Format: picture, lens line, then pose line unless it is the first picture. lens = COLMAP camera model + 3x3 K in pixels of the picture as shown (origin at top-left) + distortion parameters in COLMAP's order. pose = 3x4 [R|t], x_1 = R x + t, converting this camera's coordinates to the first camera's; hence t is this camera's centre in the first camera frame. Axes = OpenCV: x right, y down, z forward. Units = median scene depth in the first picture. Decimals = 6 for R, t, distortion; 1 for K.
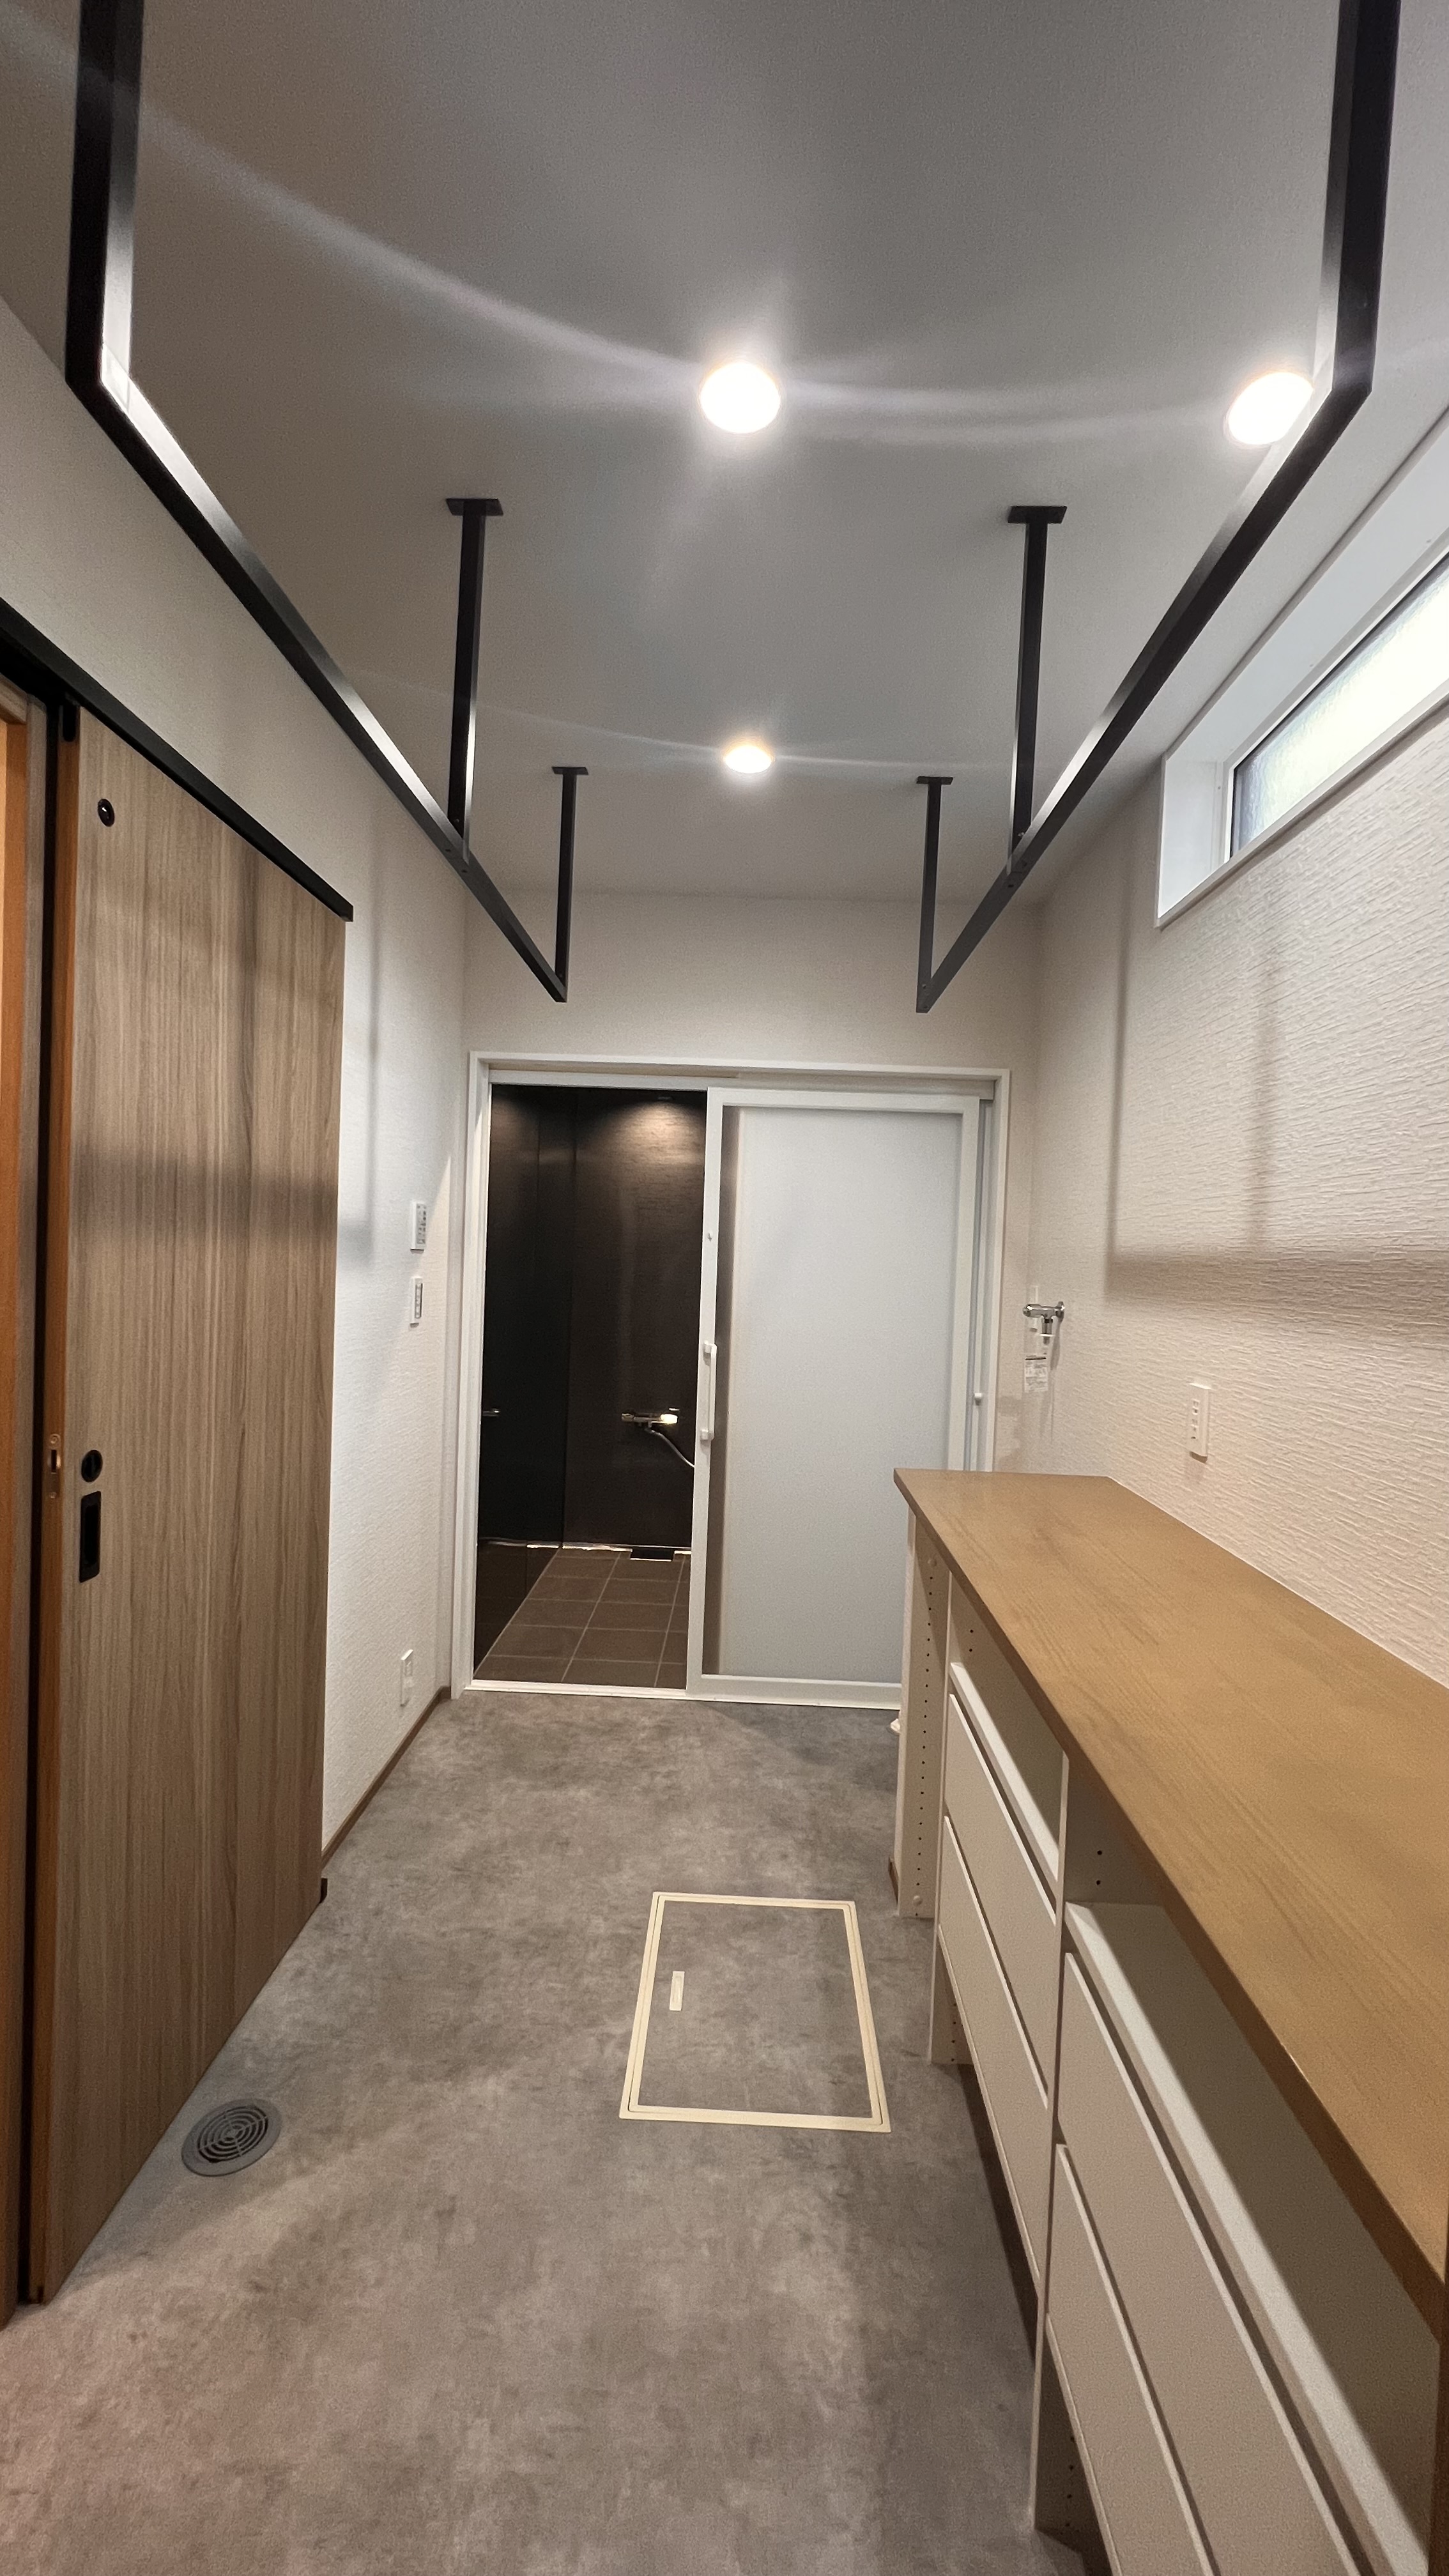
lens RADIAL K [[1023.8, 0, 724.5], [0, 1023.8, 1288.0], [0, 0, 1]] dist [-0.002505, 0.002757]
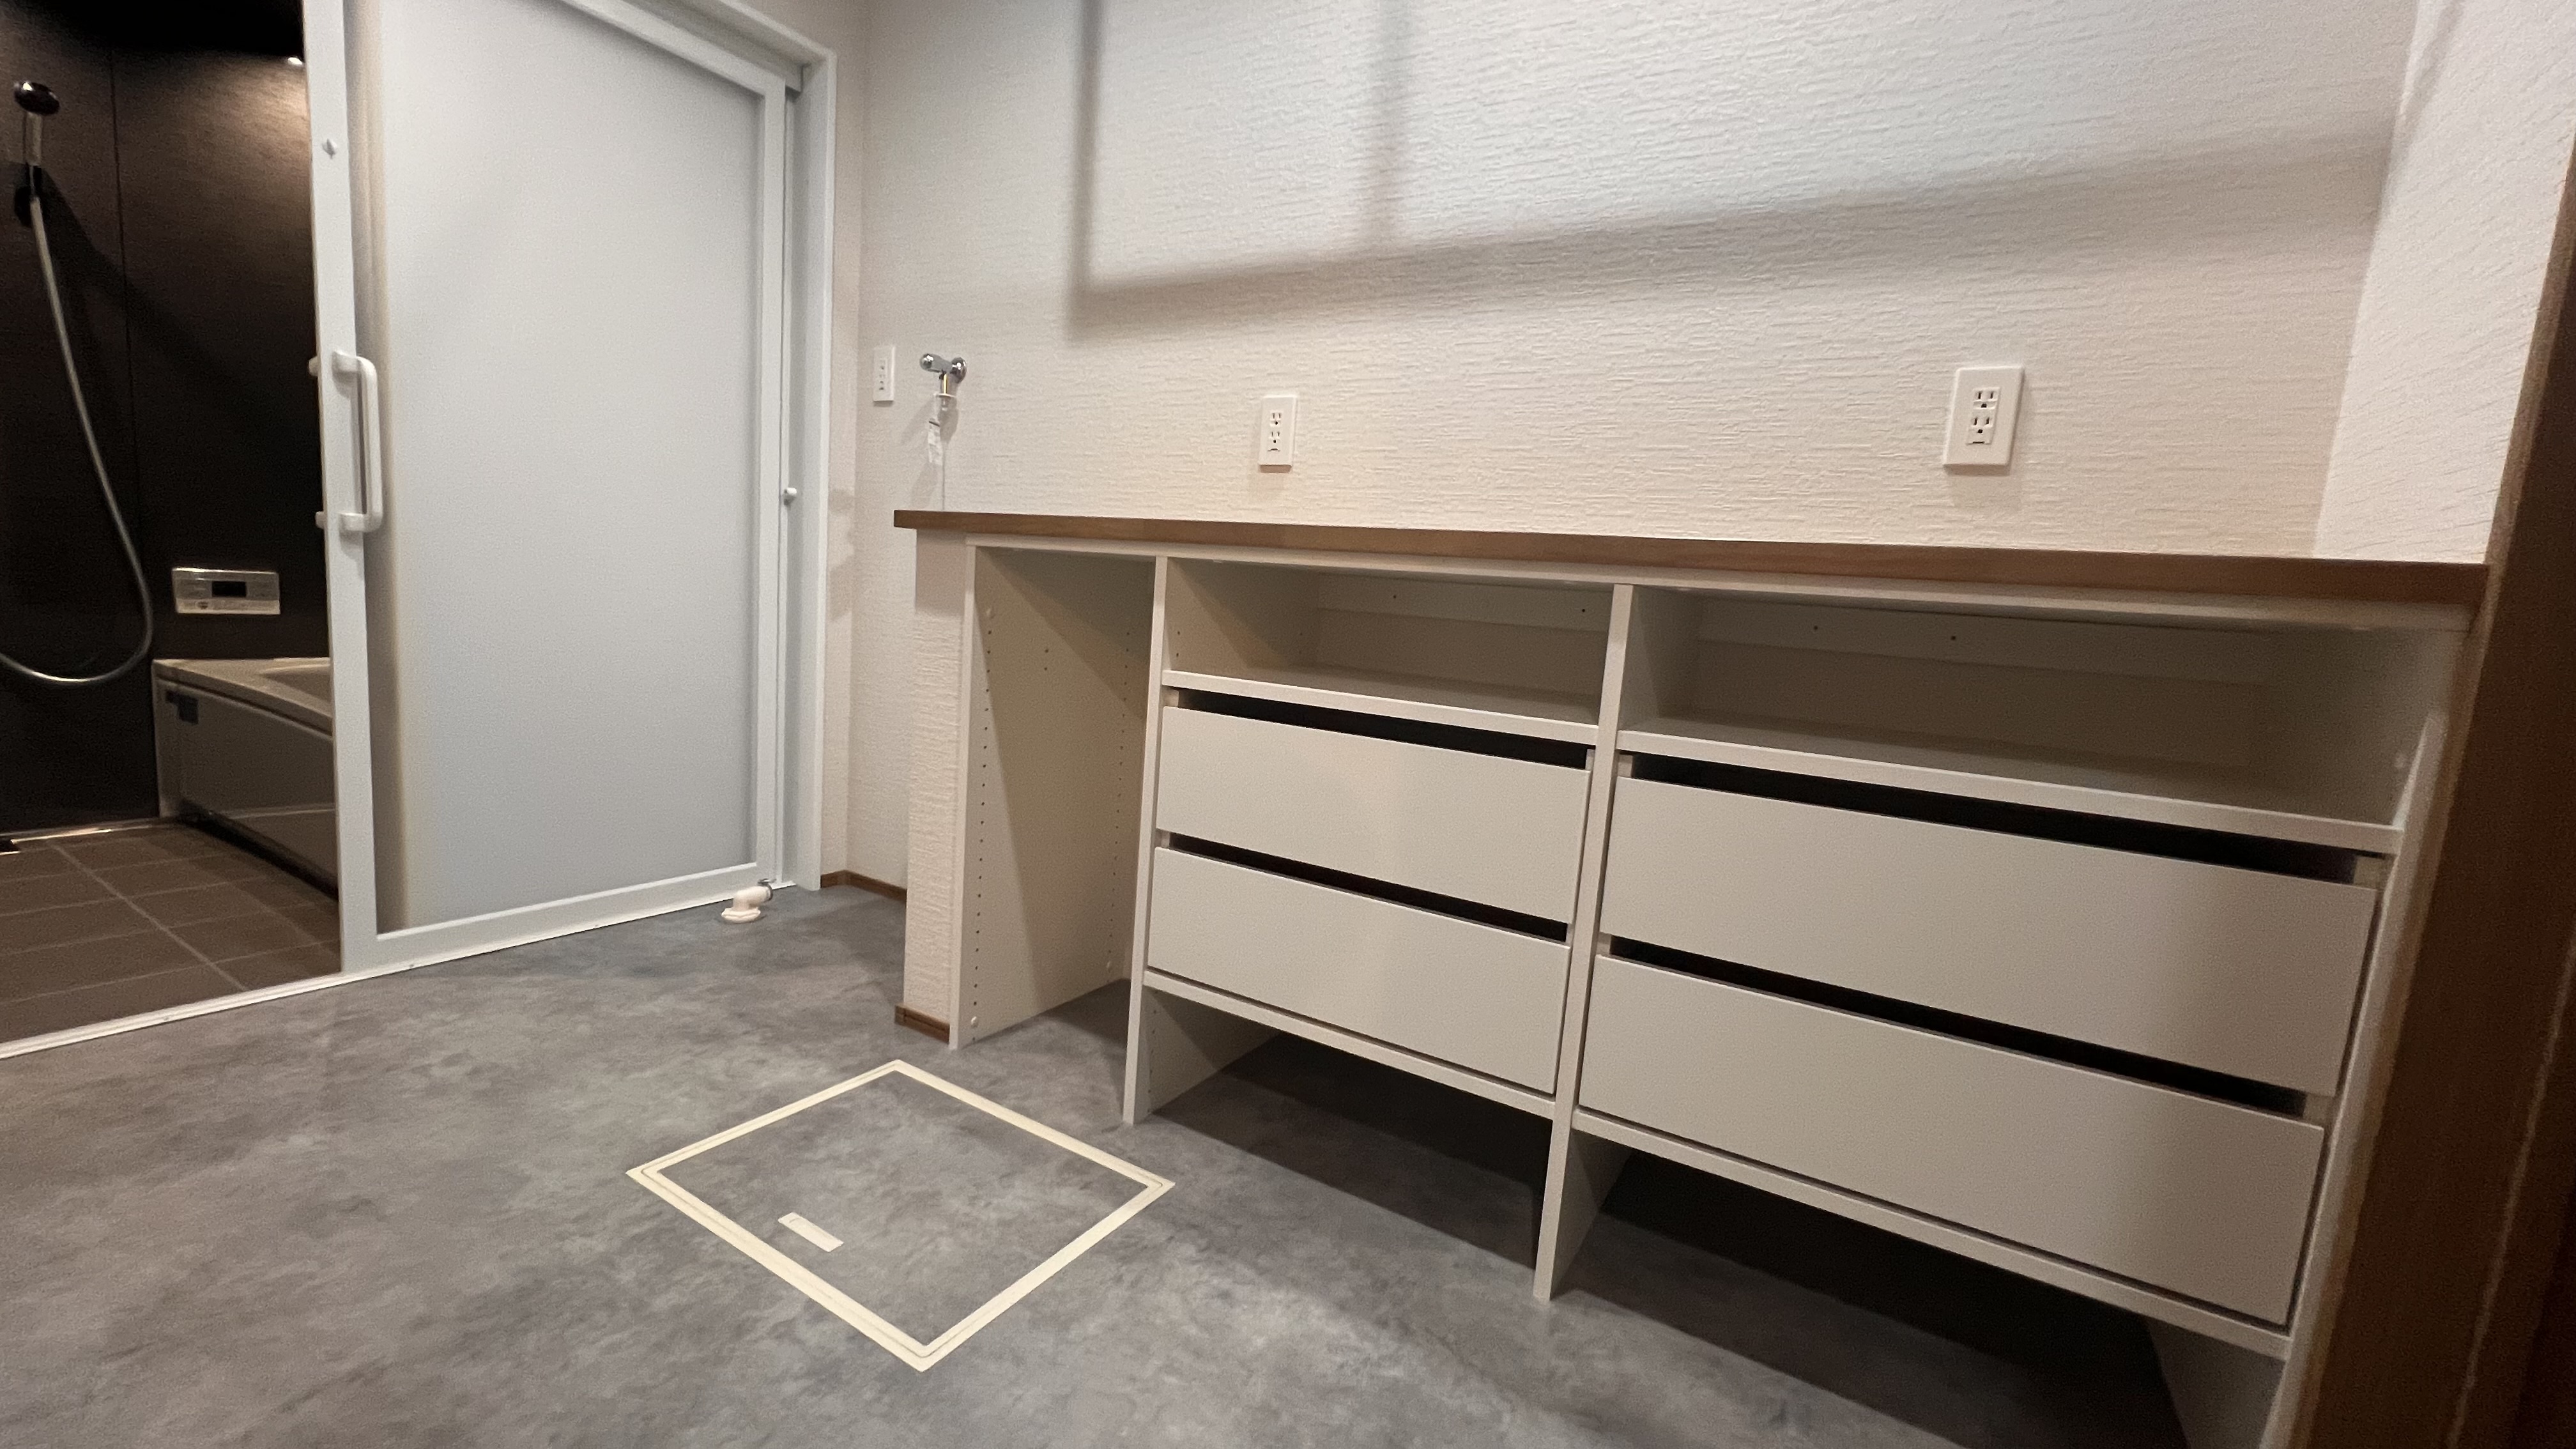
lens RADIAL K [[1023.8, 0, 1293.2], [0, 1023.8, 718.0], [0, 0, 1]] dist [-0.002505, 0.002757]
pose [[0.507882, -0.108488, 0.854568, -0.390479], [-0.032099, 0.988965, 0.144627, 0.238805], [-0.860828, -0.100884, 0.498796, 0.410663]]
